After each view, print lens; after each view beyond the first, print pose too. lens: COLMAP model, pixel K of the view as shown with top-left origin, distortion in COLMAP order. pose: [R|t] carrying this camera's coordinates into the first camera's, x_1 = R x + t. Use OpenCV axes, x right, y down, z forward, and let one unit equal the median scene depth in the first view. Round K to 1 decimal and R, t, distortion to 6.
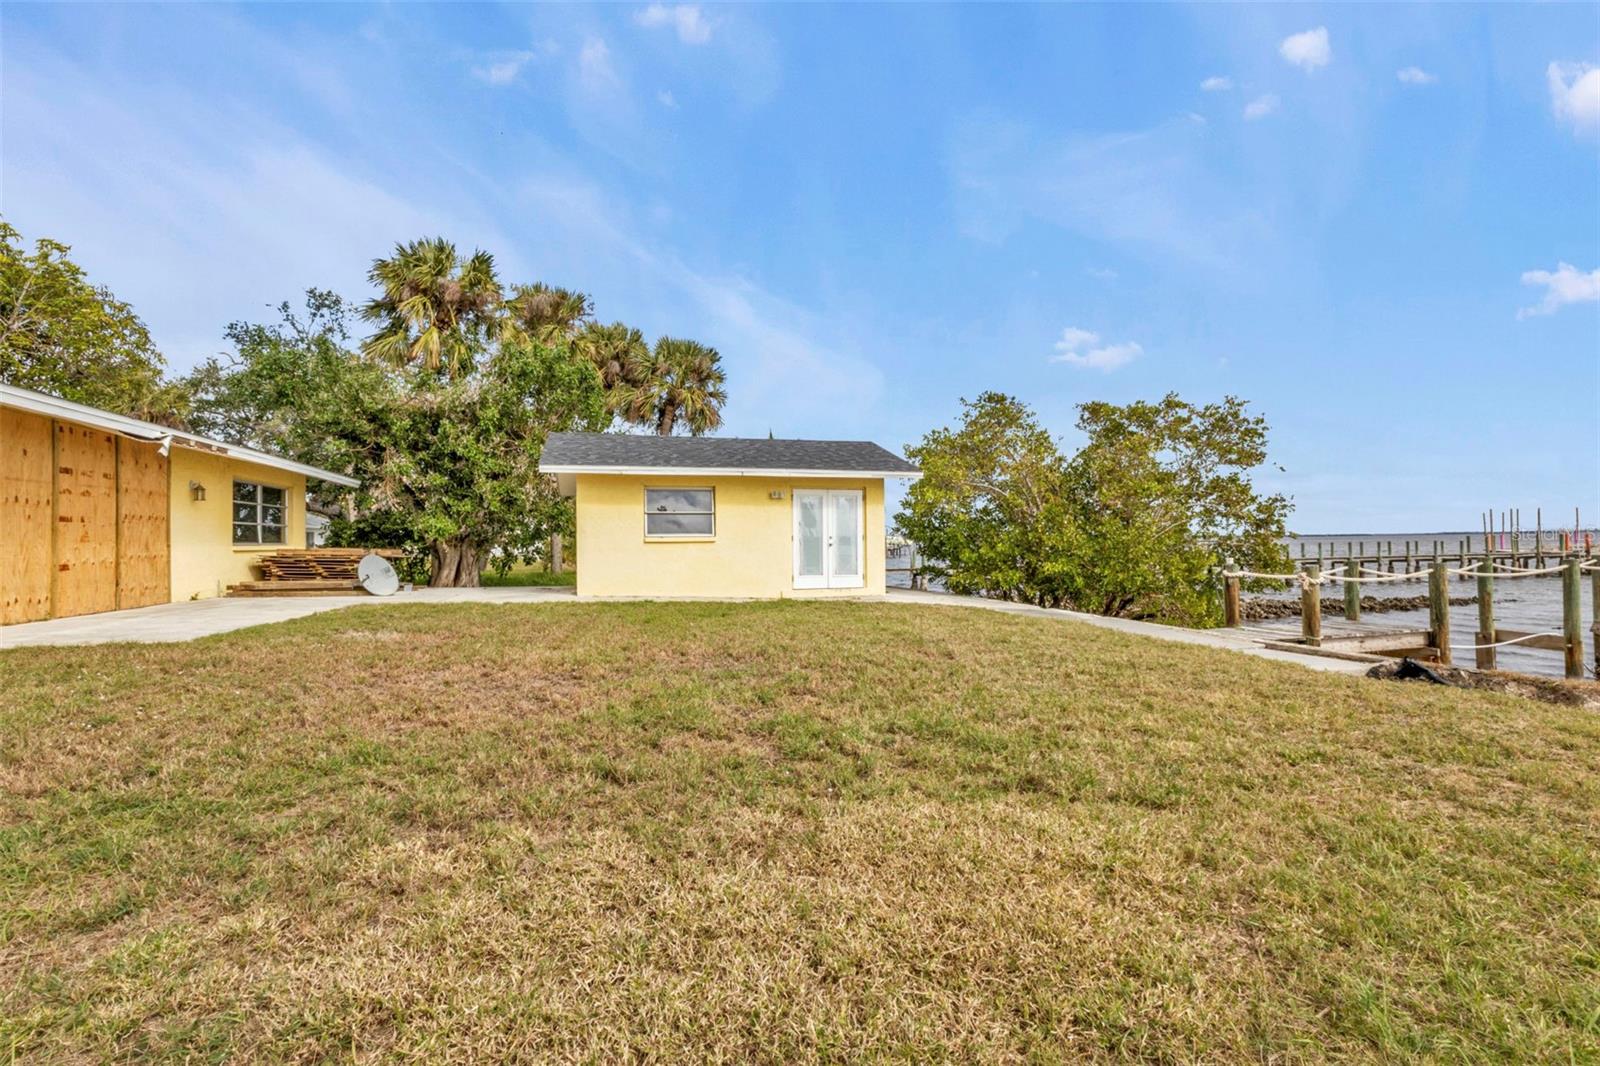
lens RADIAL K [[746.6, 0, 800.0], [0, 746.6, 533.0], [0, 0, 1]] dist [0.032659, -0.014945]
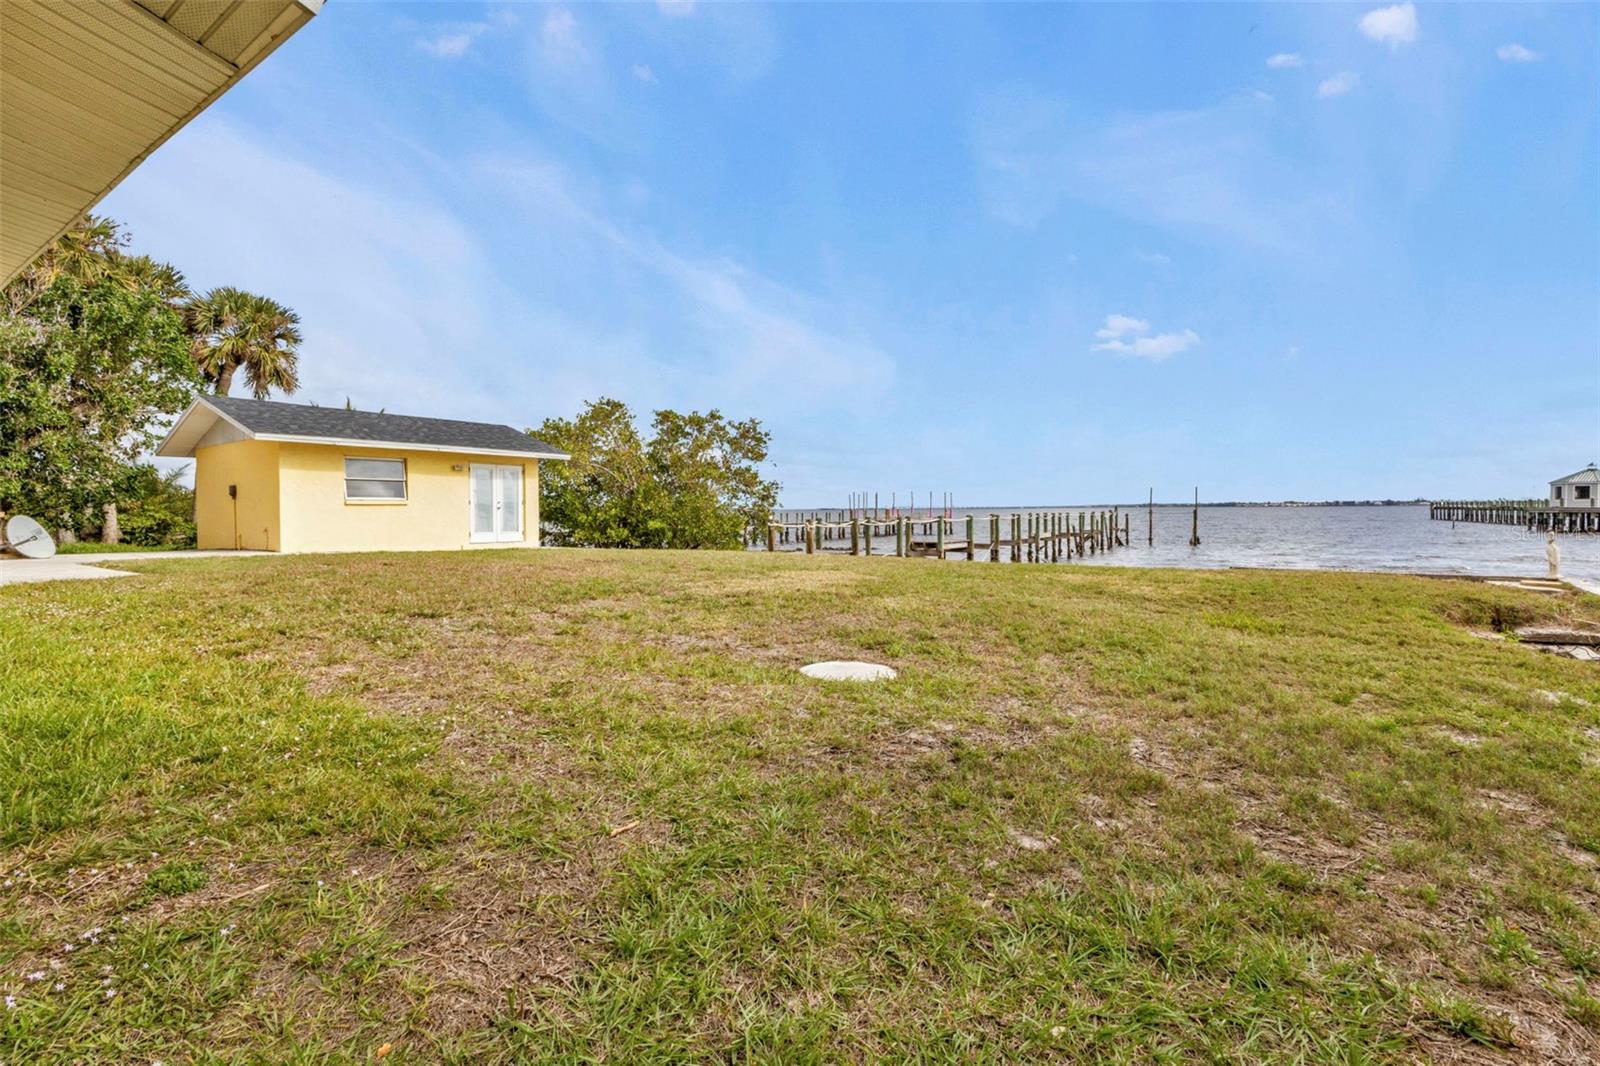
lens RADIAL K [[760.8, 0, 800.0], [0, 760.8, 527.4], [0, 0, 1]] dist [0.013628, -0.005144]
pose [[0.782362, -0.004625, 0.622807, -0.309055], [-0.013132, 0.999628, 0.023919, 0.009566], [-0.622685, -0.026892, 0.782010, -0.285713]]
